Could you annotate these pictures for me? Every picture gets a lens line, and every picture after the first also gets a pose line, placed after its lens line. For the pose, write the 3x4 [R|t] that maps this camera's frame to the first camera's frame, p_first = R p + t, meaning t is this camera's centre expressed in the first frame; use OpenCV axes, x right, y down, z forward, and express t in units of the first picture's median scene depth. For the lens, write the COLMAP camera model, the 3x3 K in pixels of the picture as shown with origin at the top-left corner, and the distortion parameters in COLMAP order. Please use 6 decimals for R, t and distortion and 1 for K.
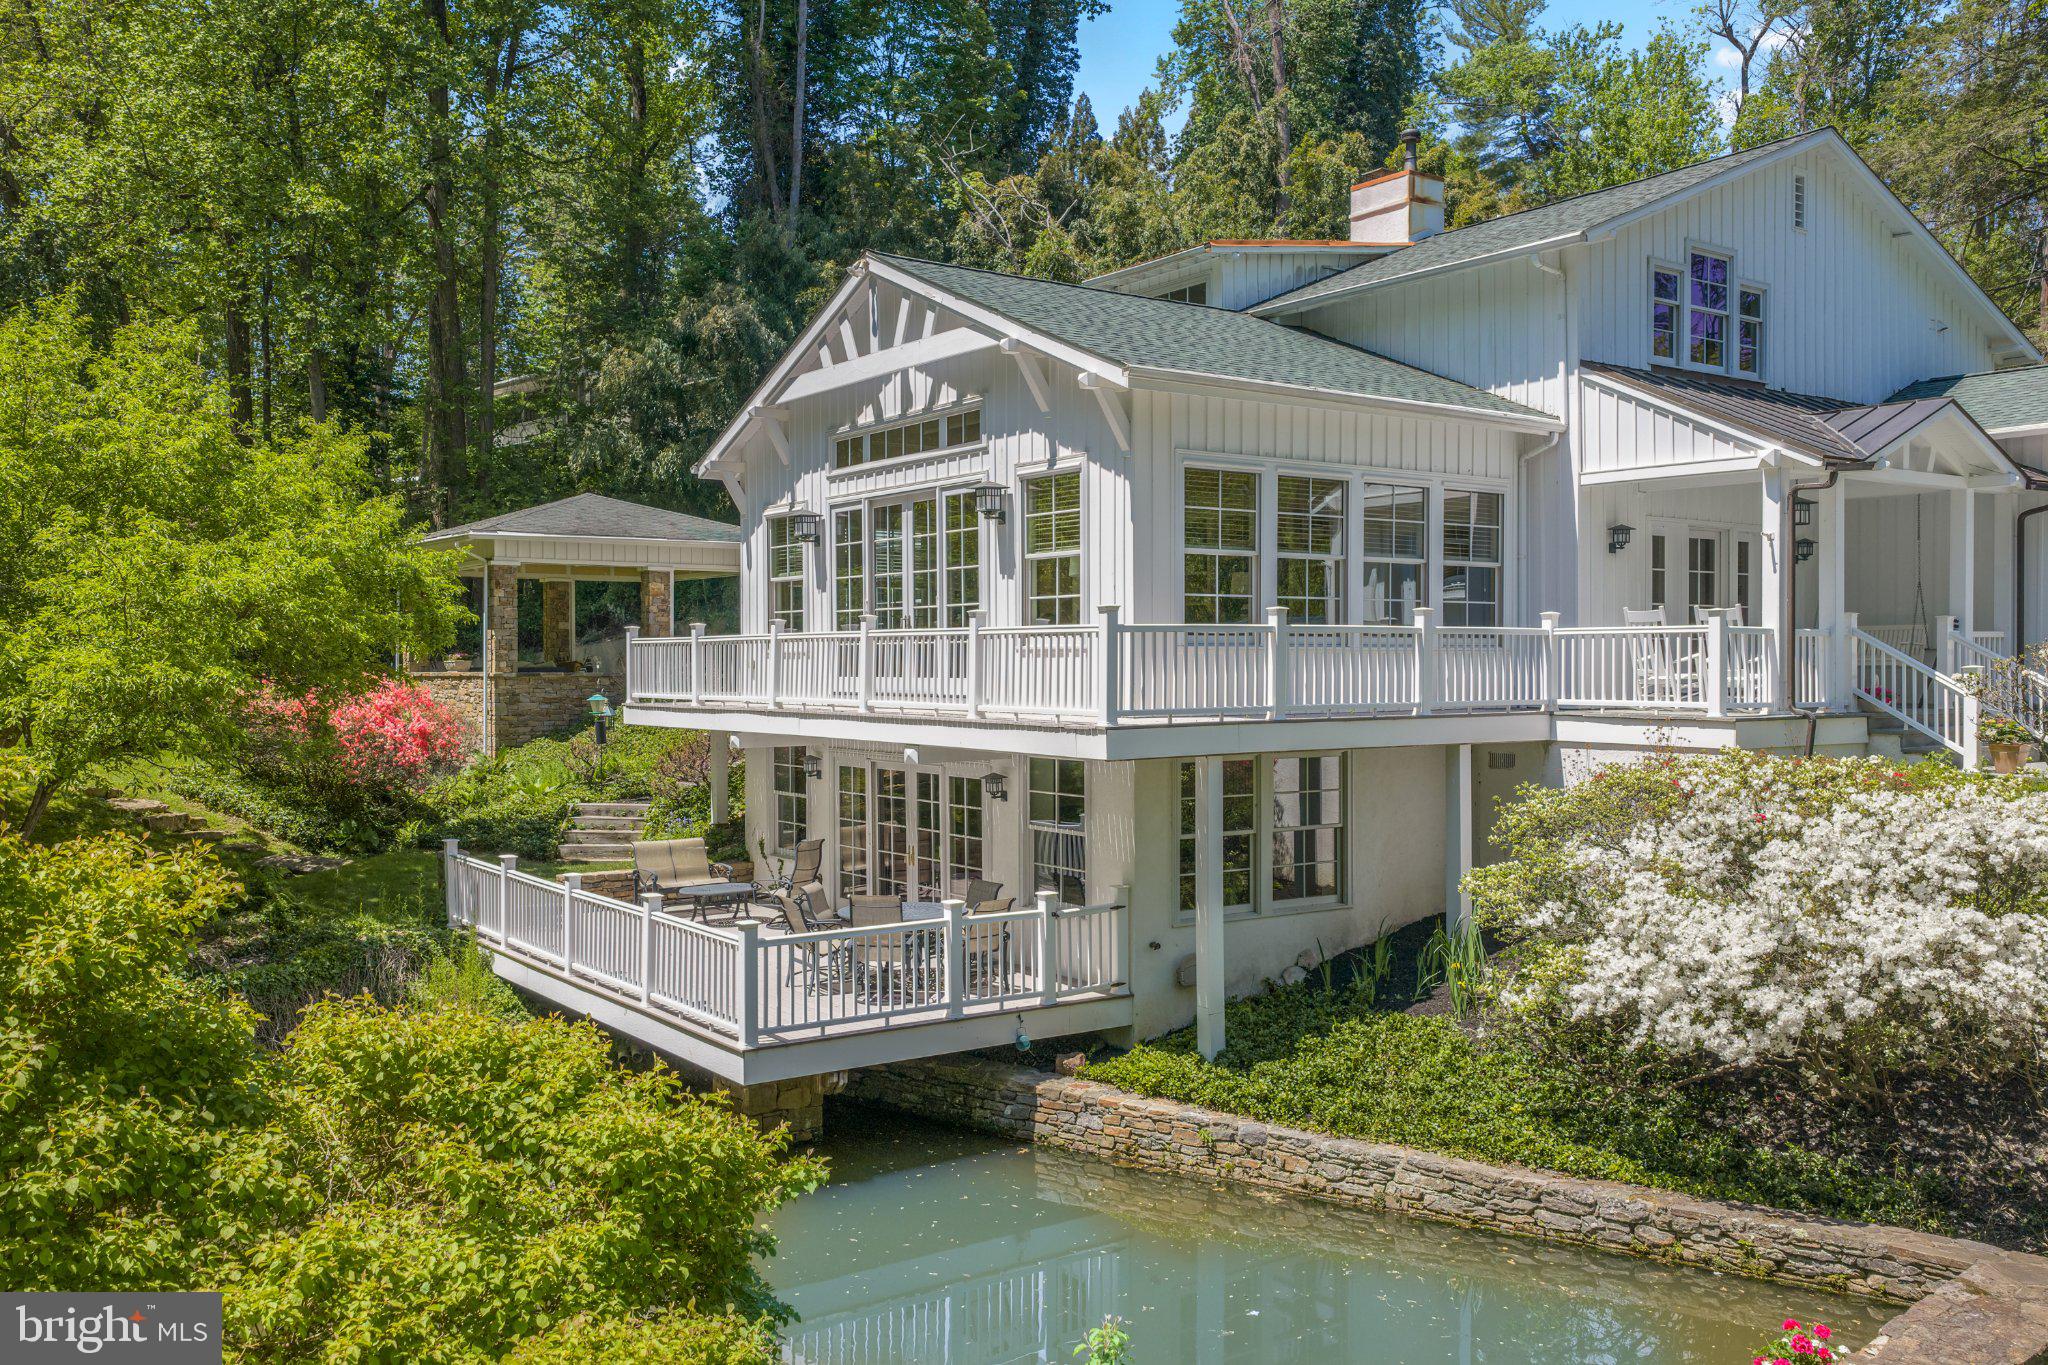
lens RADIAL K [[1686.2, 0, 1030.4], [0, 1686.2, 690.6], [0, 0, 1]] dist [0.021398, -0.038641]
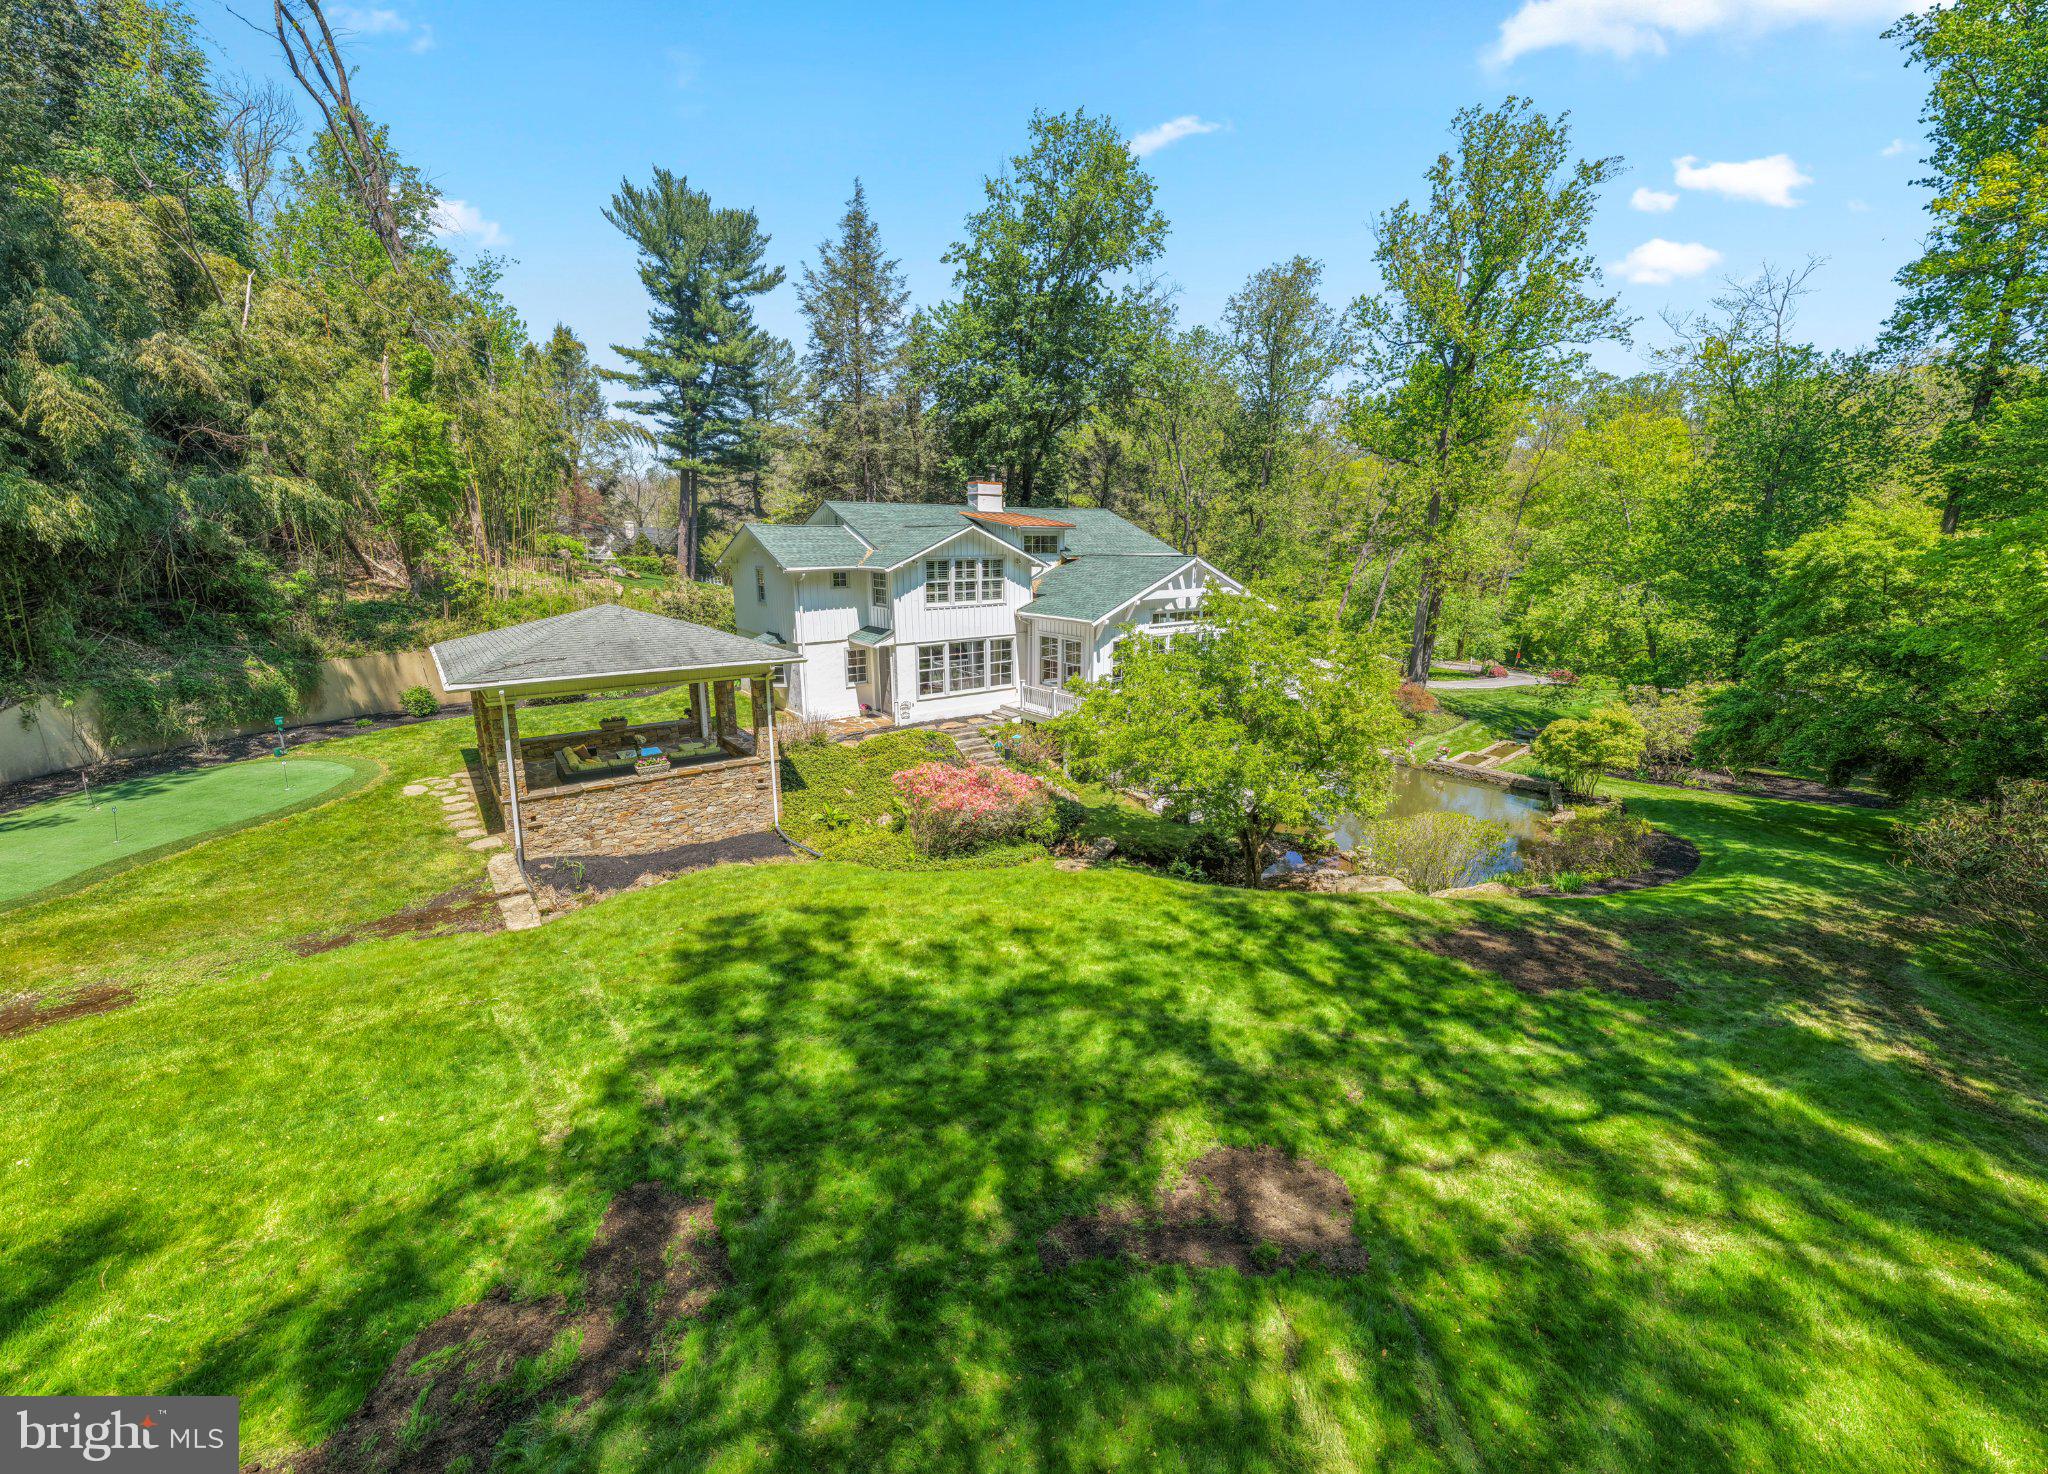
lens RADIAL K [[803.6, 0, 1016.8], [0, 803.6, 743.8], [0, 0, 1]] dist [-0.001790, -0.000963]
pose [[-0.023796, -0.243291, 0.969661, -1.687159], [0.014713, 0.969746, 0.243673, -0.311790], [-0.999609, 0.020065, -0.019496, 1.468609]]
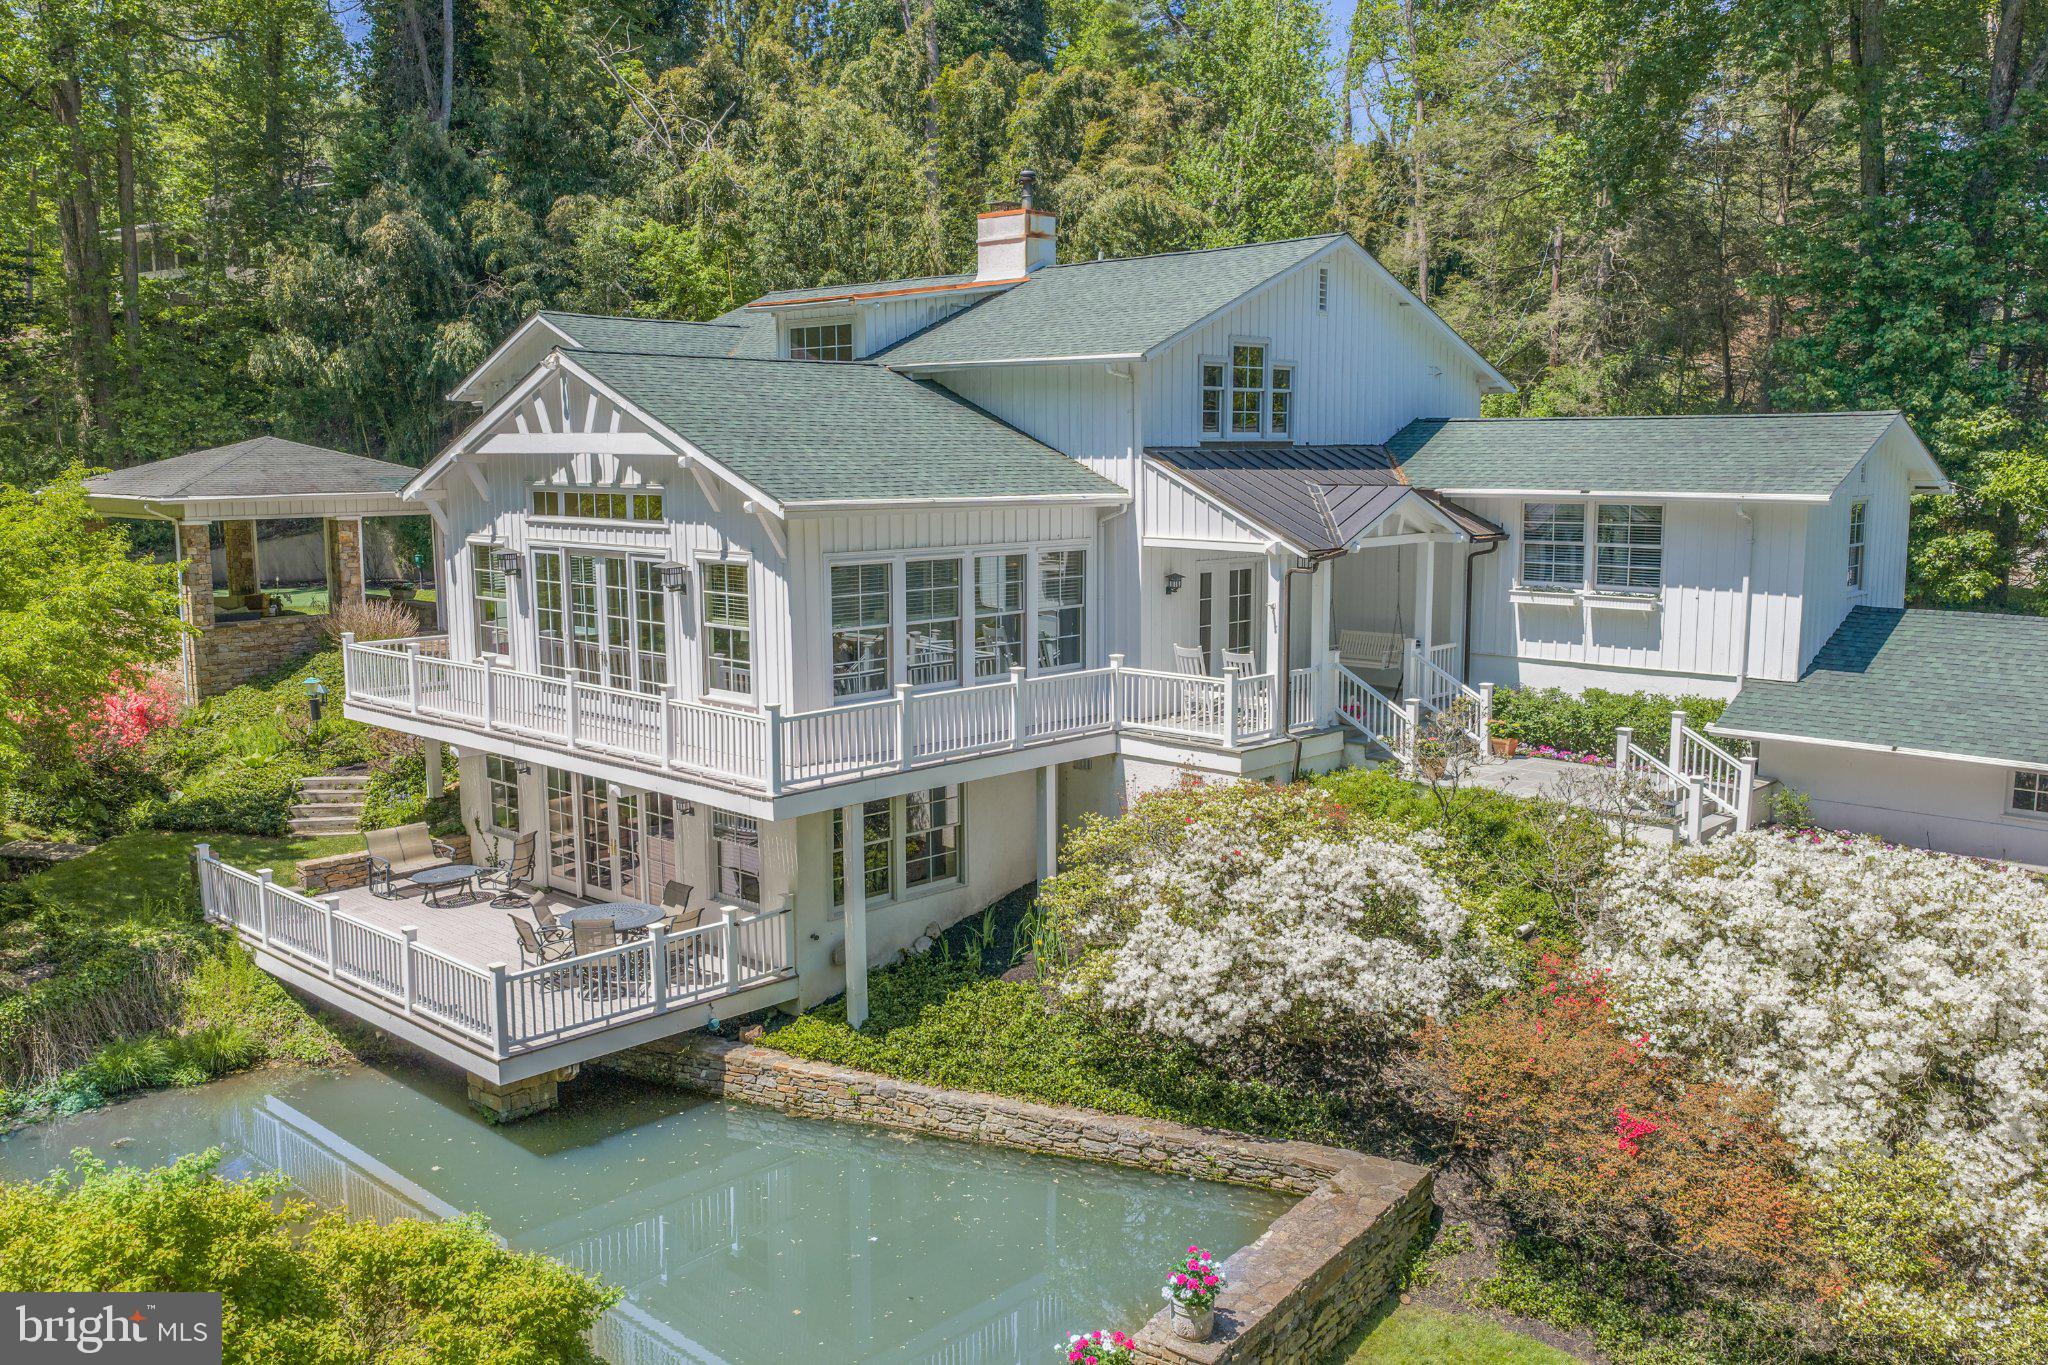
lens RADIAL K [[1686.2, 0, 1027.9], [0, 1686.2, 686.0], [0, 0, 1]] dist [0.021398, -0.038641]
pose [[0.981752, -0.028121, 0.188074, -0.003578], [0.004597, 0.992226, 0.124361, -0.184892], [-0.190109, -0.121227, 0.974250, -0.252744]]
